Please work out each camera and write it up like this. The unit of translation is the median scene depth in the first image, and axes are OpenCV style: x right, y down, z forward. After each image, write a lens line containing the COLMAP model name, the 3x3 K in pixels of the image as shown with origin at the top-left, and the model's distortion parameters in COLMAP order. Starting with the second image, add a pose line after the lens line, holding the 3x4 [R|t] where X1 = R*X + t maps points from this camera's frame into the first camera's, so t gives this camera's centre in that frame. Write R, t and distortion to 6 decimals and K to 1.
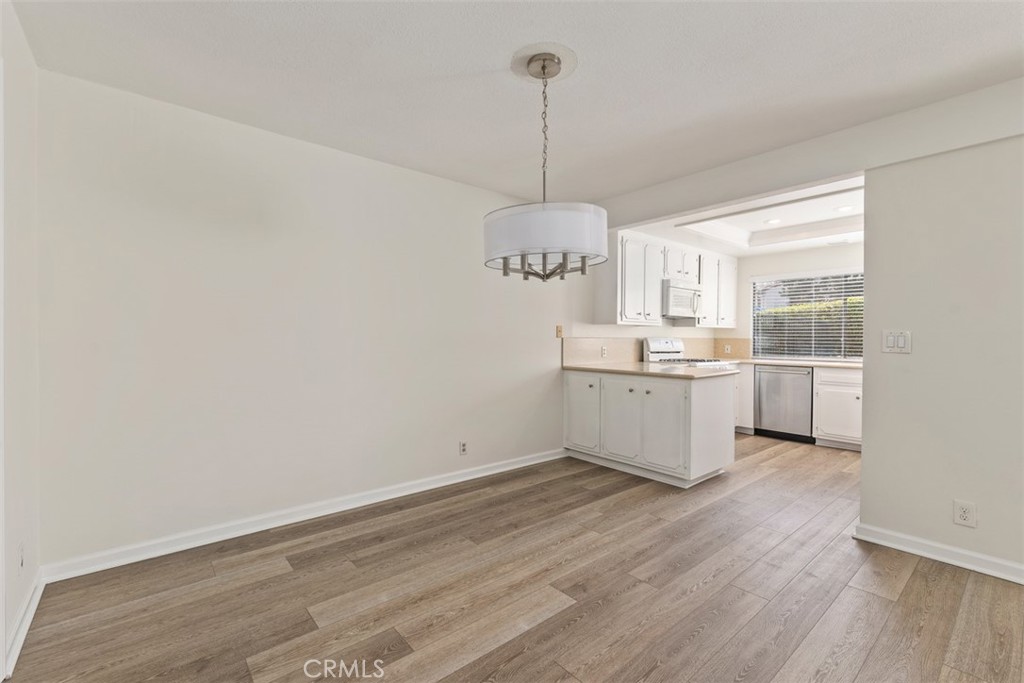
lens RADIAL K [[443.9, 0, 511.5], [0, 443.9, 340.3], [0, 0, 1]] dist [0.001732, 0.000188]
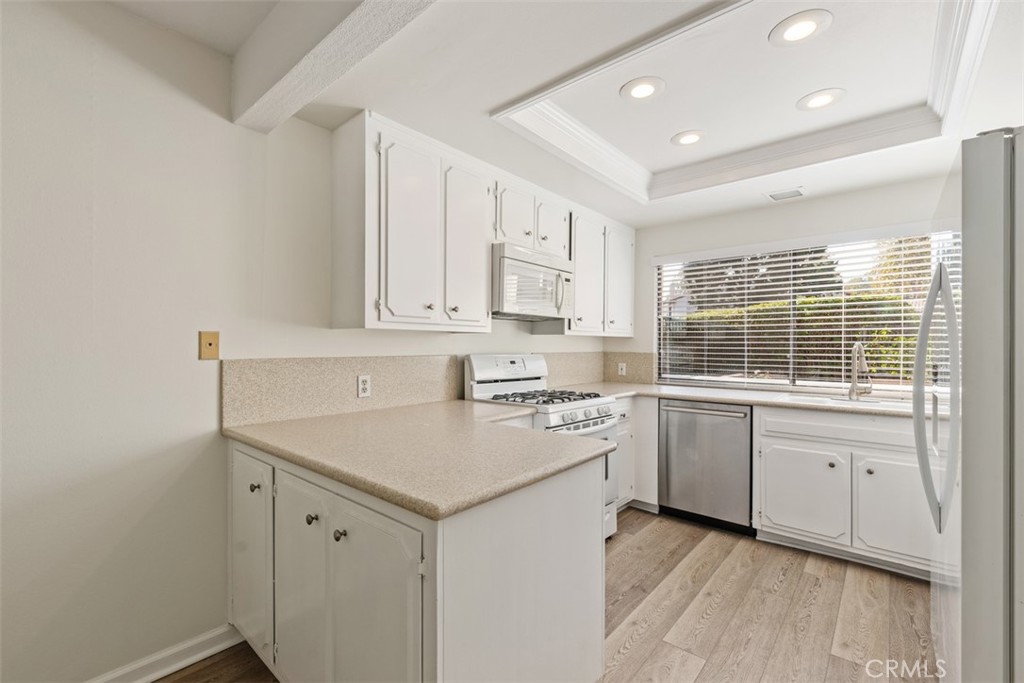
lens RADIAL K [[443.9, 0, 511.8], [0, 443.9, 343.8], [0, 0, 1]] dist [0.001732, 0.000188]
pose [[0.986262, -0.001797, 0.165179, 0.262206], [0.003556, 0.999940, -0.010351, -0.013017], [-0.165151, 0.010796, 0.986209, 0.457480]]
